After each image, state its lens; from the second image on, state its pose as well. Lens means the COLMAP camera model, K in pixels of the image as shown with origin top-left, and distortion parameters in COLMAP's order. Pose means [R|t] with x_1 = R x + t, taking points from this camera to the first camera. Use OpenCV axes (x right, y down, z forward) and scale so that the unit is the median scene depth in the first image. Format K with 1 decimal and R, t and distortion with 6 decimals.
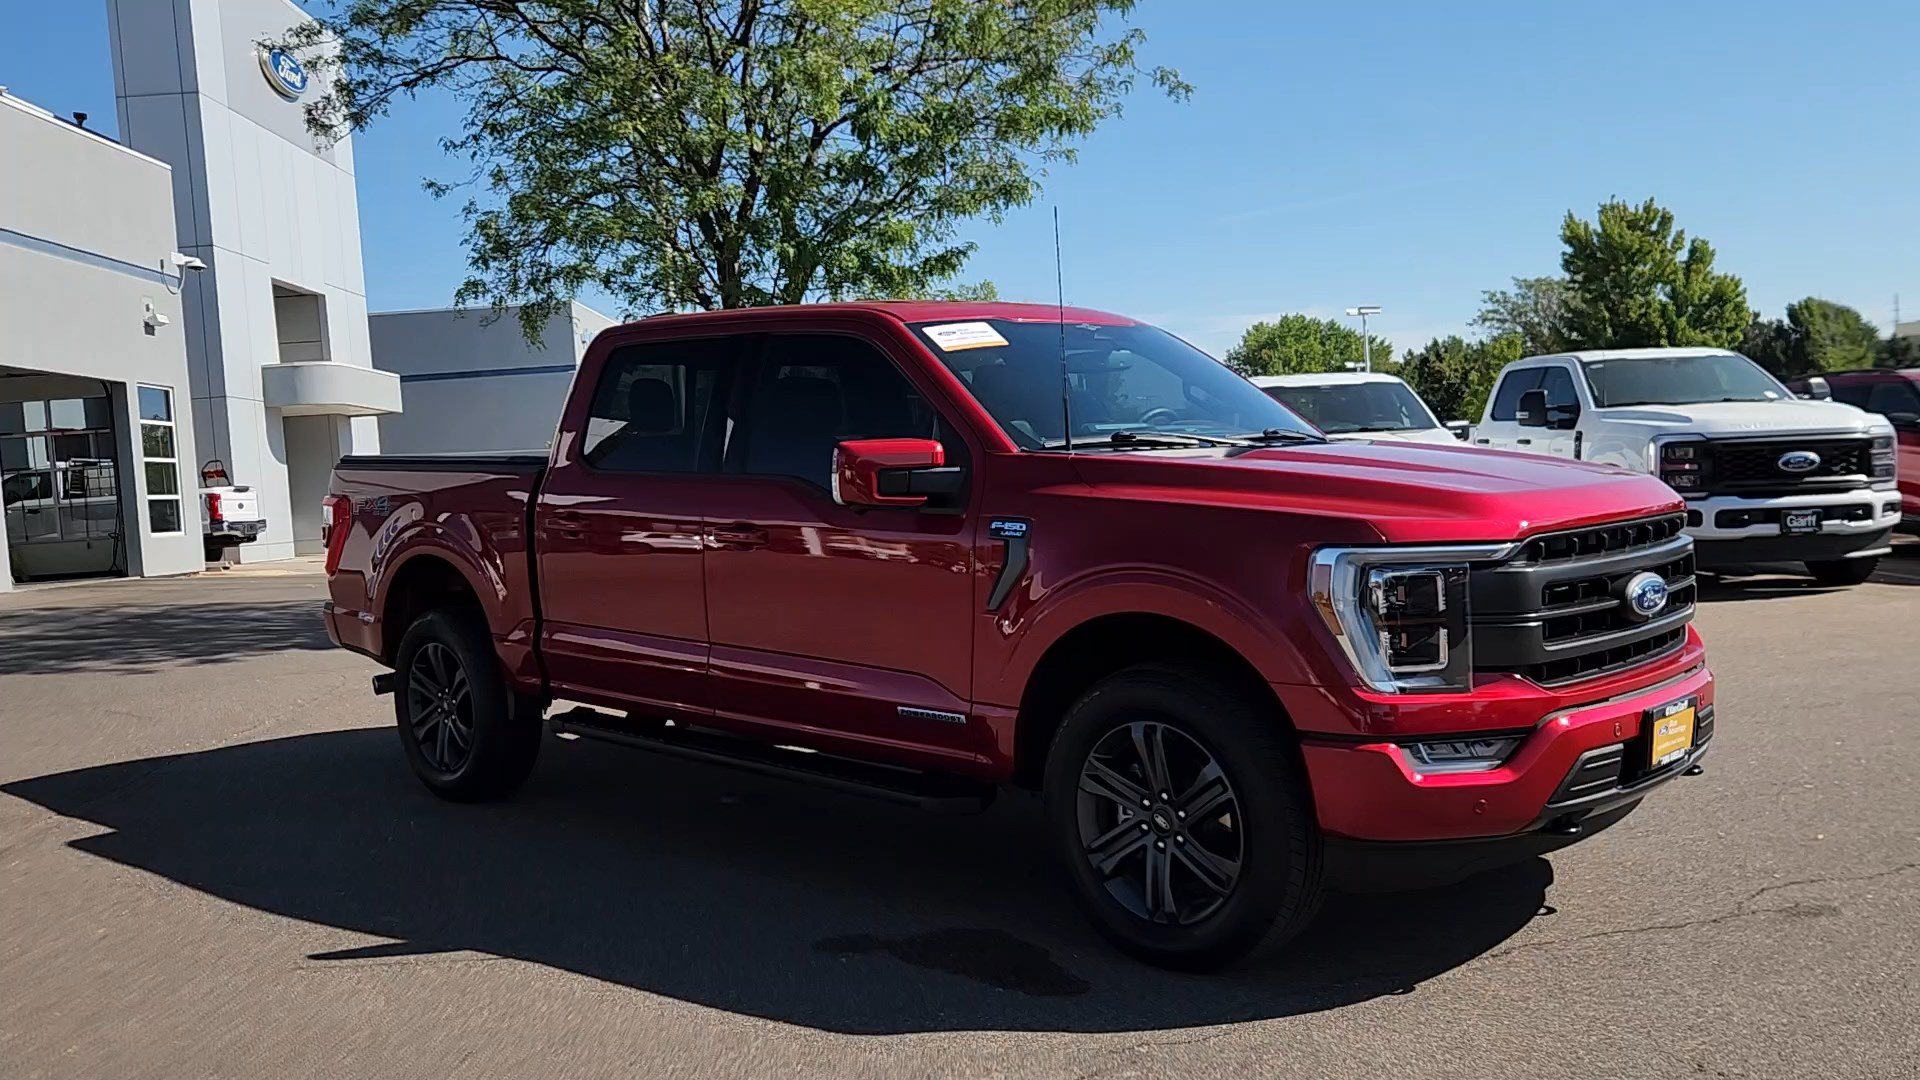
lens RADIAL K [[1627.5, 0, 952.0], [0, 1627.5, 557.8], [0, 0, 1]] dist [0.034643, -0.025925]
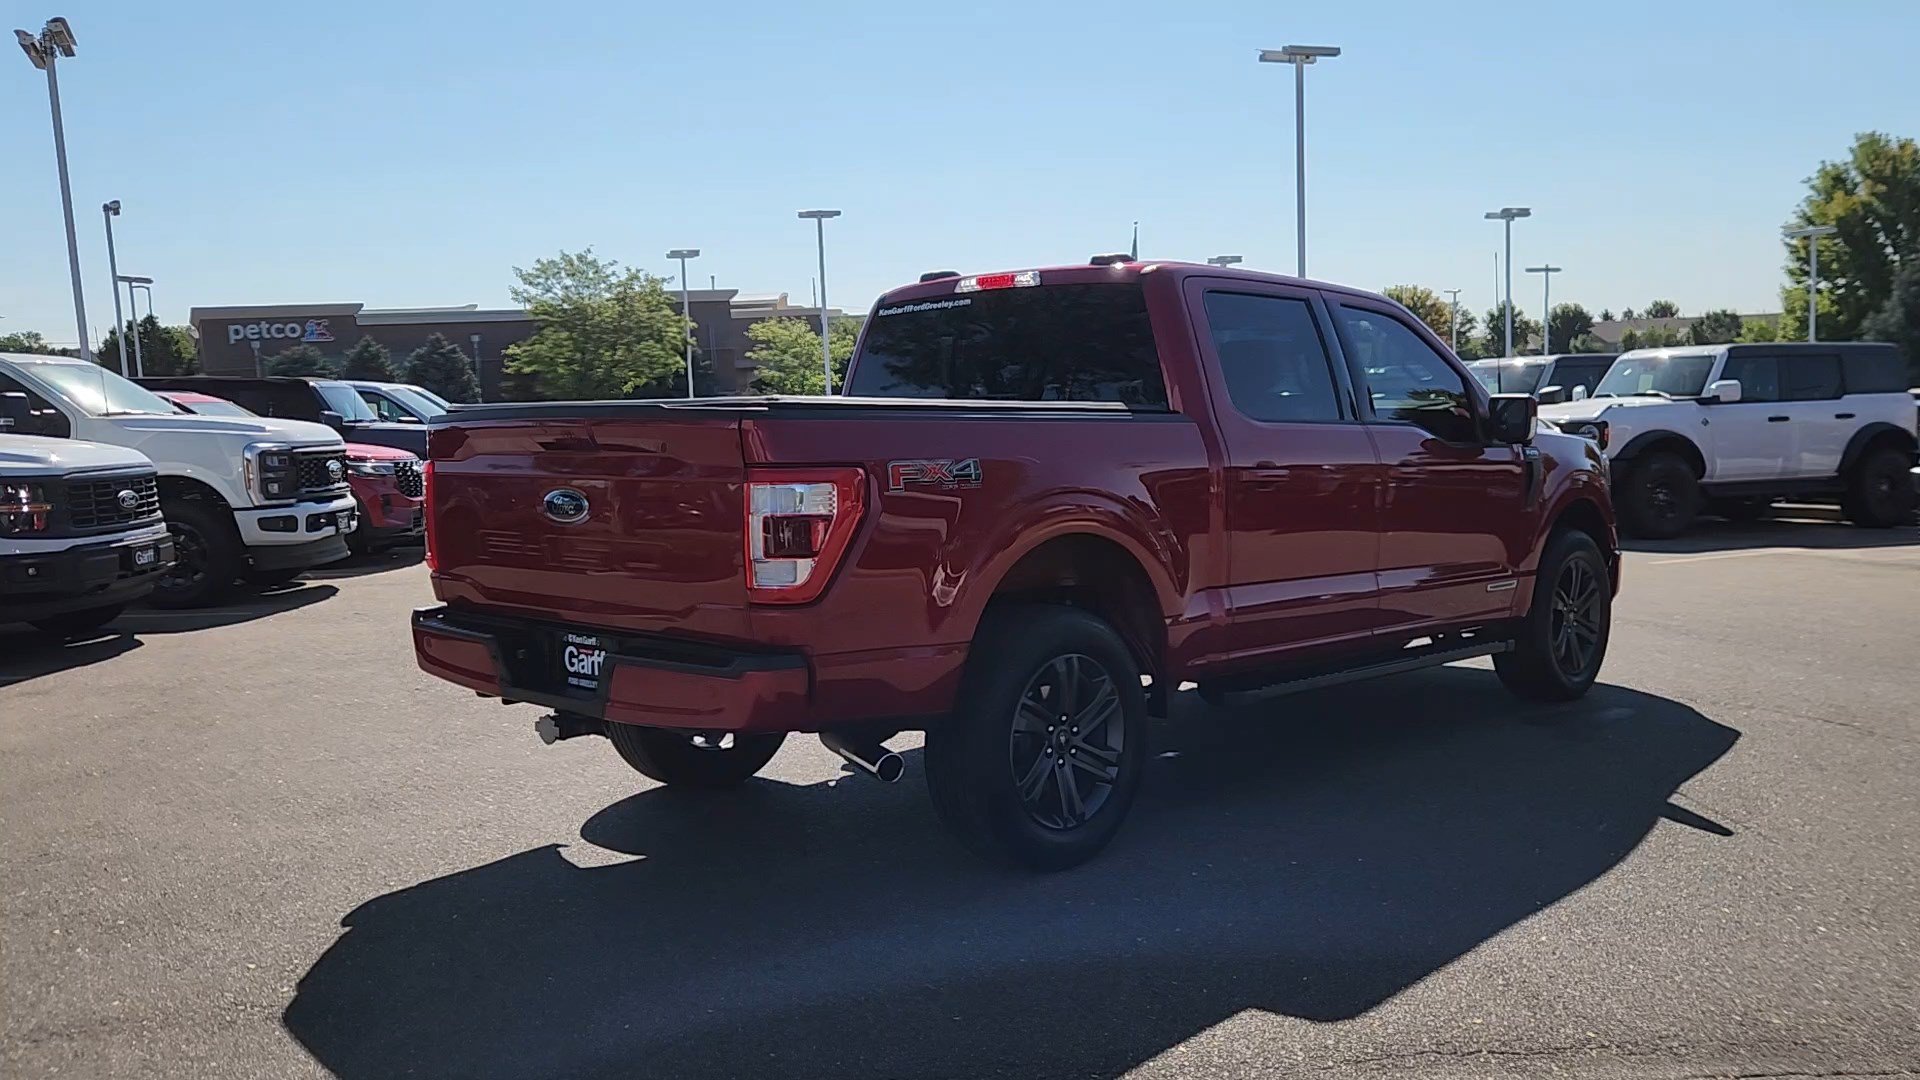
lens RADIAL K [[1627.5, 0, 948.8], [0, 1627.5, 542.5], [0, 0, 1]] dist [0.034643, -0.025925]
pose [[0.011537, -0.042613, 0.999025, -0.999023], [0.089036, 0.995167, 0.041421, -0.031511], [-0.995962, 0.088471, 0.015275, 0.993006]]
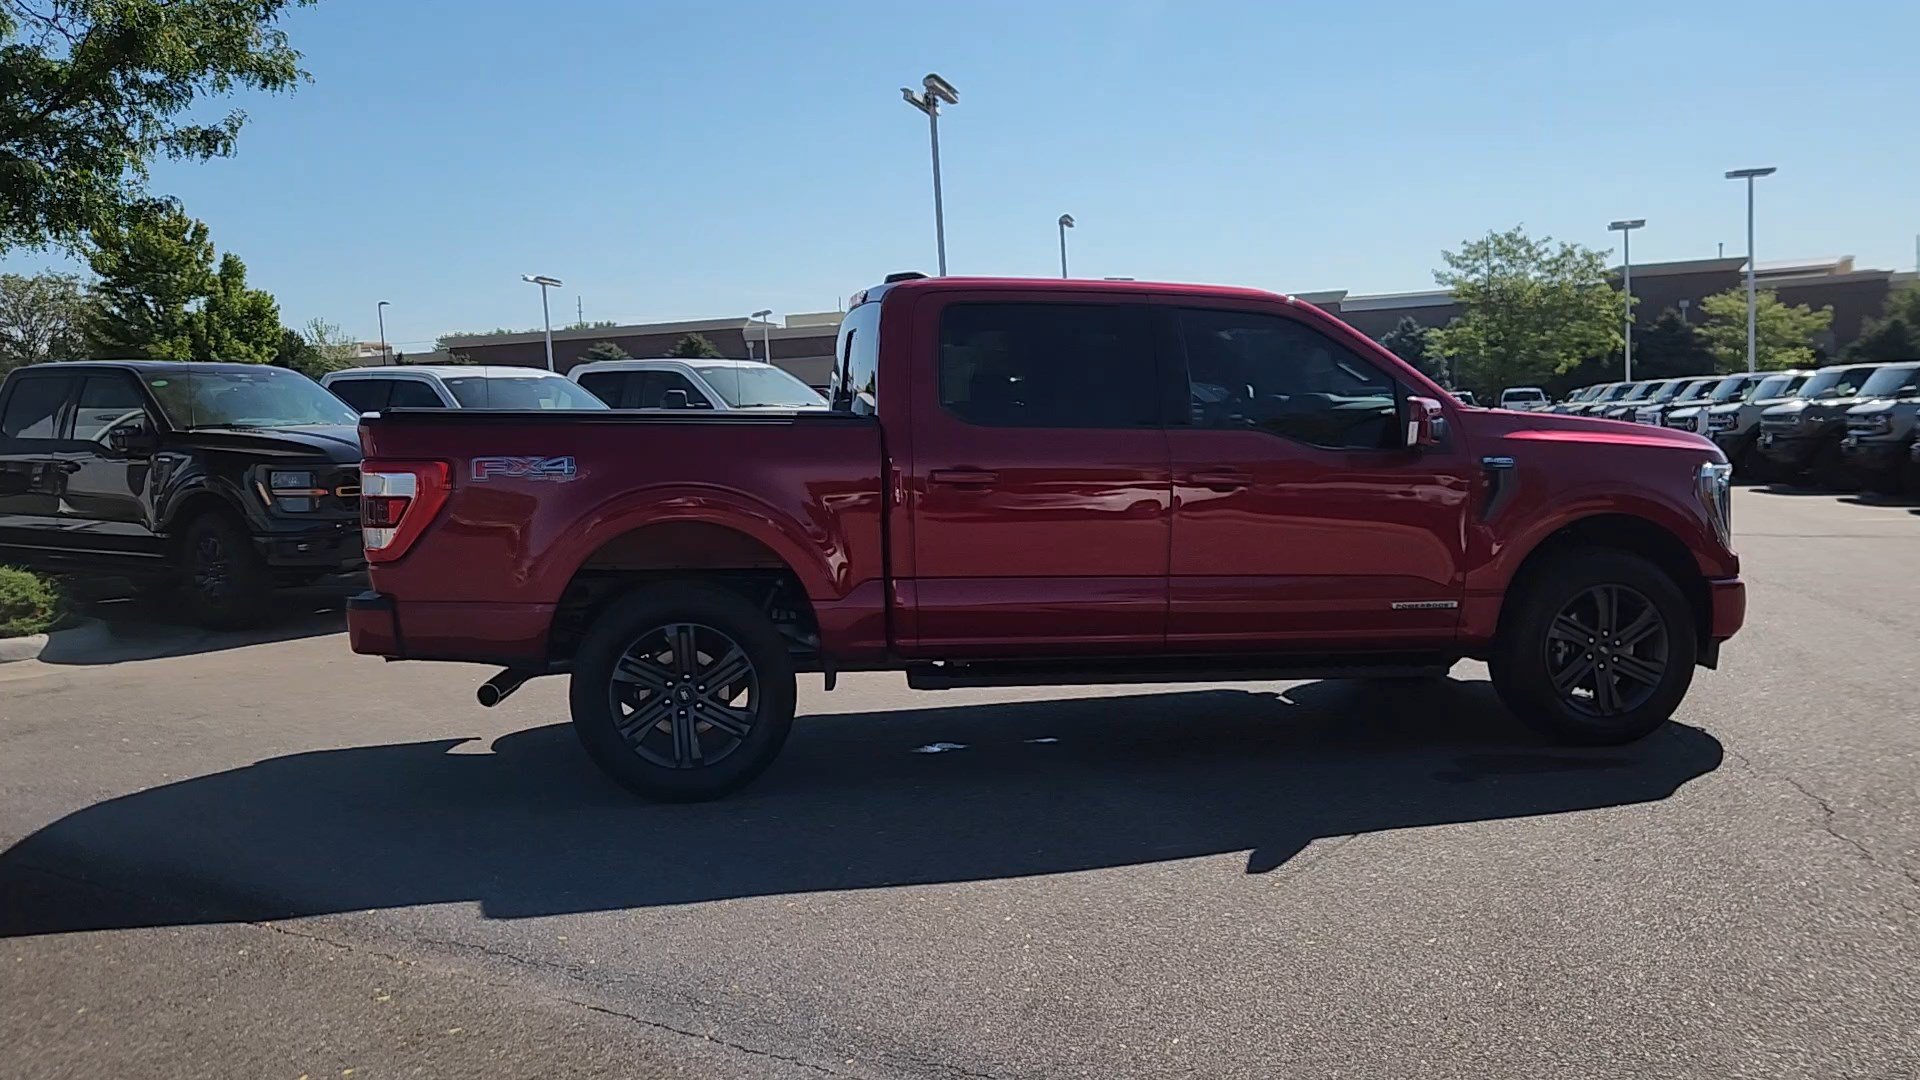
lens RADIAL K [[1627.5, 0, 947.1], [0, 1627.5, 536.8], [0, 0, 1]] dist [0.034643, -0.025925]
pose [[0.590990, -0.034774, 0.805929, -0.890782], [0.053256, 0.998573, 0.004033, 0.009782], [-0.804919, 0.040537, 0.591999, 0.353613]]
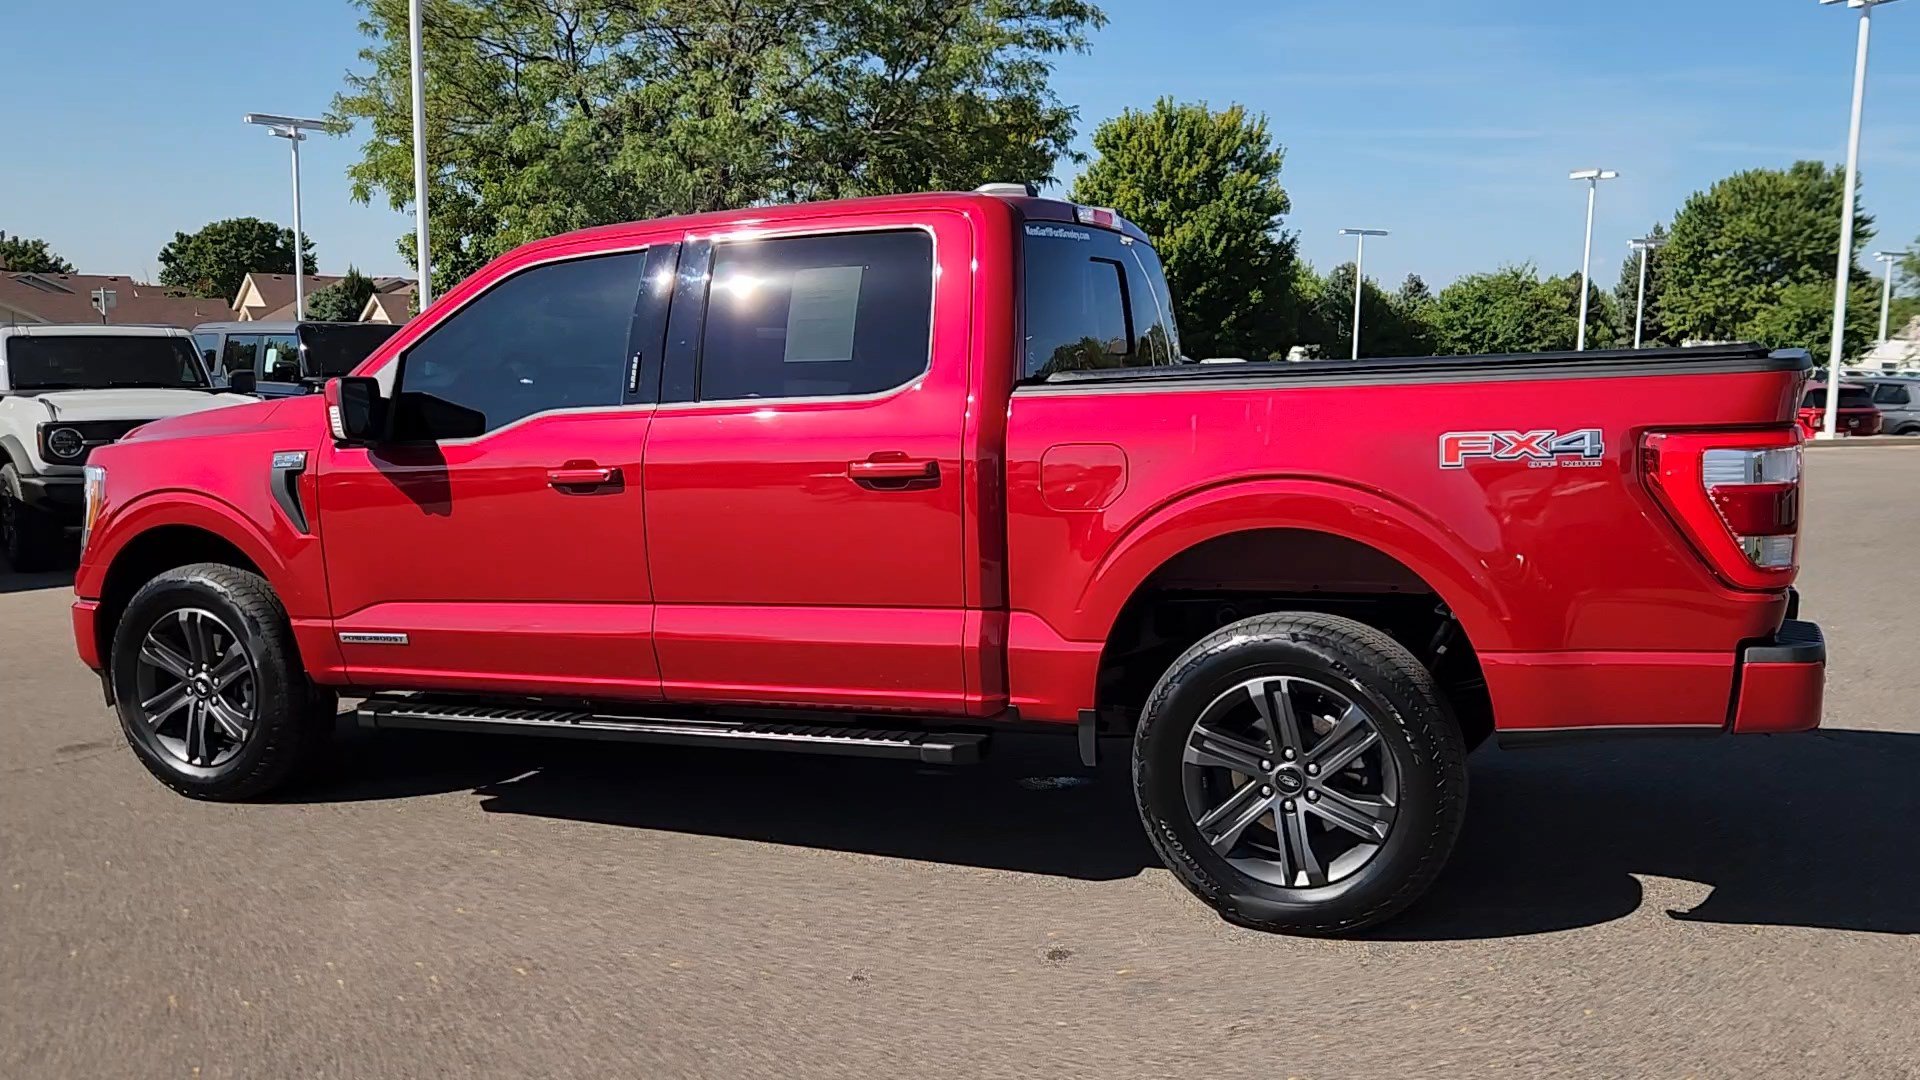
lens RADIAL K [[1627.5, 0, 951.5], [0, 1627.5, 536.8], [0, 0, 1]] dist [0.034643, -0.025925]
pose [[-0.935119, 0.088687, -0.343056, 0.188481], [0.025825, 0.982654, 0.183641, -0.126603], [0.353392, 0.162867, -0.921189, 1.631065]]
